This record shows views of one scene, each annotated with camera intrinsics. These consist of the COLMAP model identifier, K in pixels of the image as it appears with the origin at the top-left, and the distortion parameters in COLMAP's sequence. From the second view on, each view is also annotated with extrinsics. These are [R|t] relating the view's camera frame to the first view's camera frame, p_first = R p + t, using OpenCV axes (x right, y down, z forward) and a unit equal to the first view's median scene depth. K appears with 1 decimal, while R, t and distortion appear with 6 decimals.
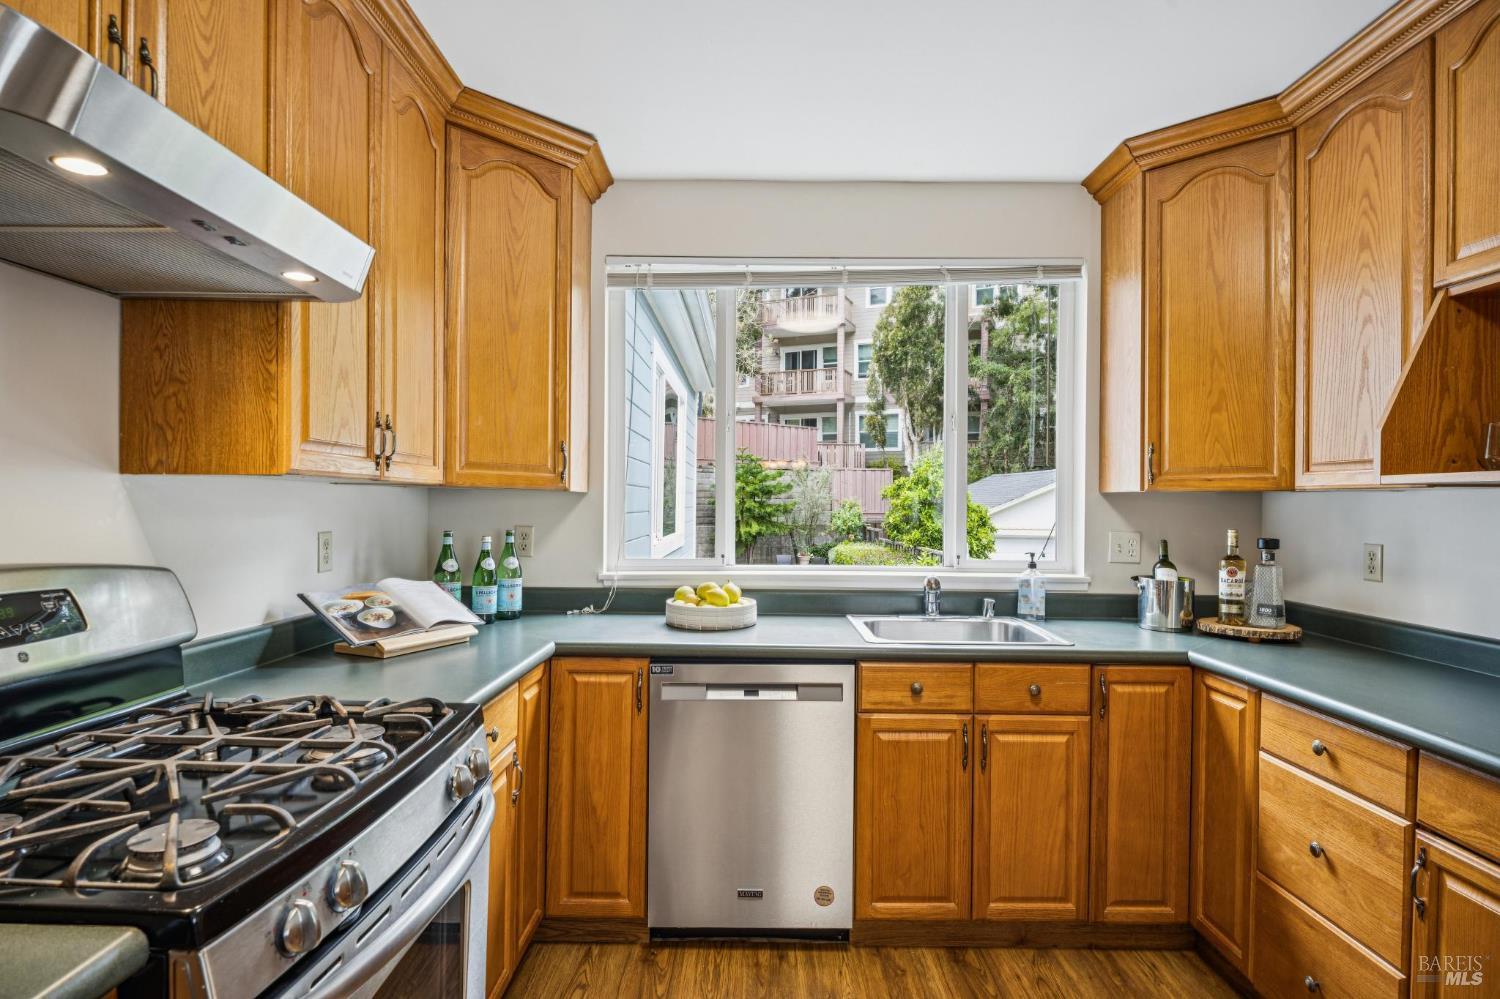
lens RADIAL K [[734.4, 0, 747.3], [0, 734.4, 504.2], [0, 0, 1]] dist [0.017194, -0.002082]
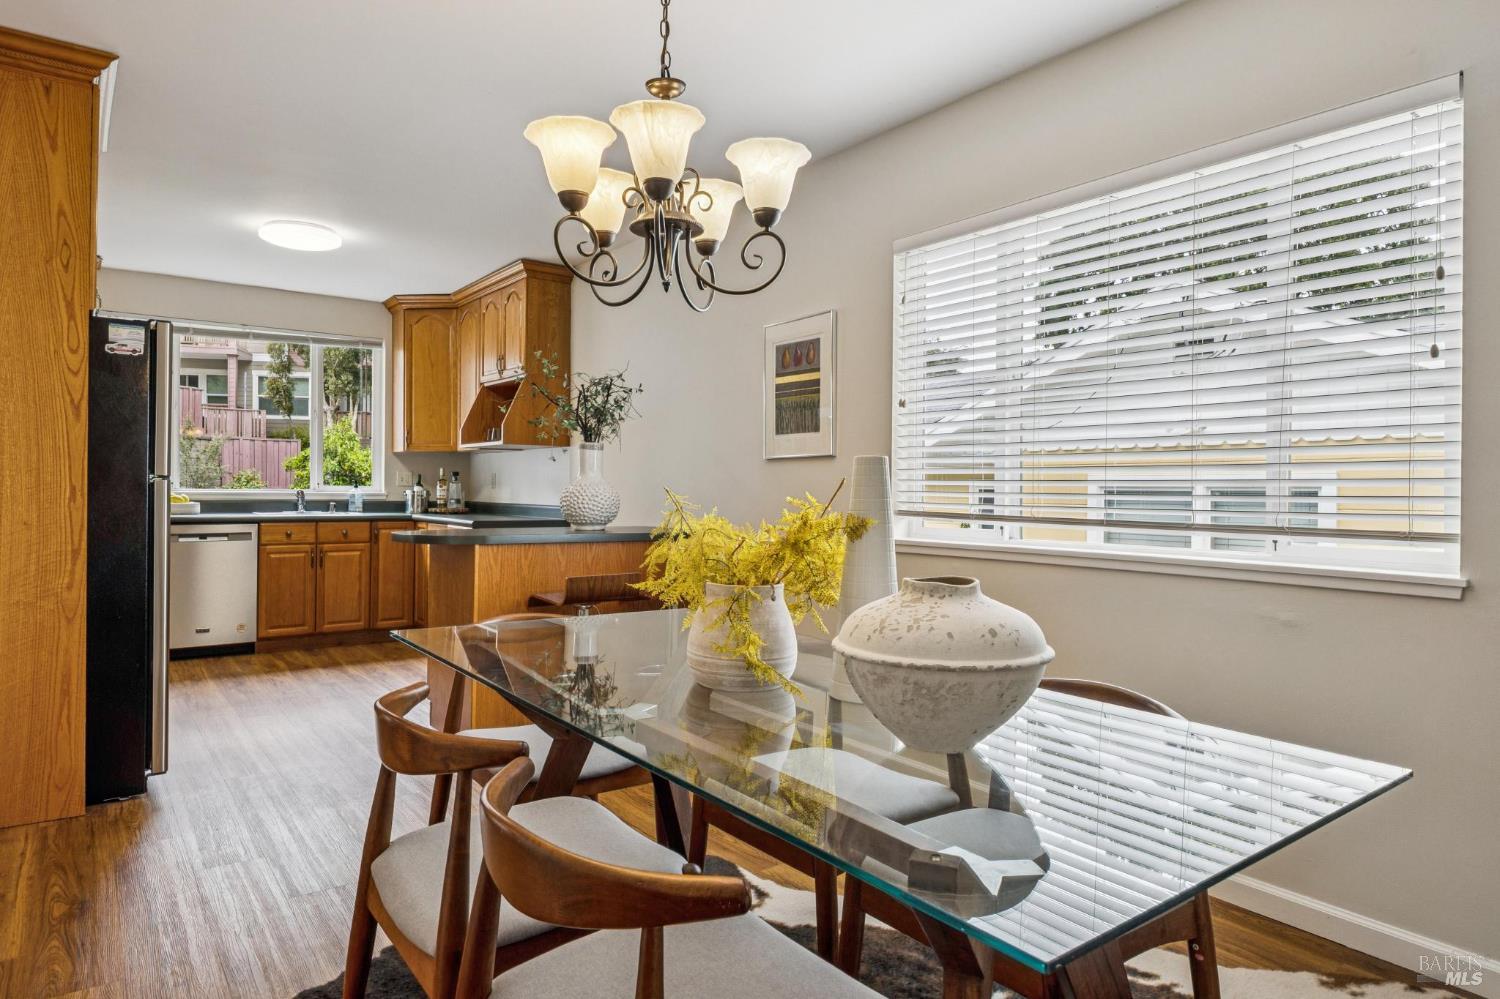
lens RADIAL K [[898.9, 0, 790.3], [0, 898.9, 489.6], [0, 0, 1]] dist [0.003487, -0.001362]
pose [[0.774017, -0.001283, 0.633163, -0.288083], [0.000855, 0.999999, 0.000981, 0.097034], [-0.633164, -0.000218, 0.774018, -1.856757]]
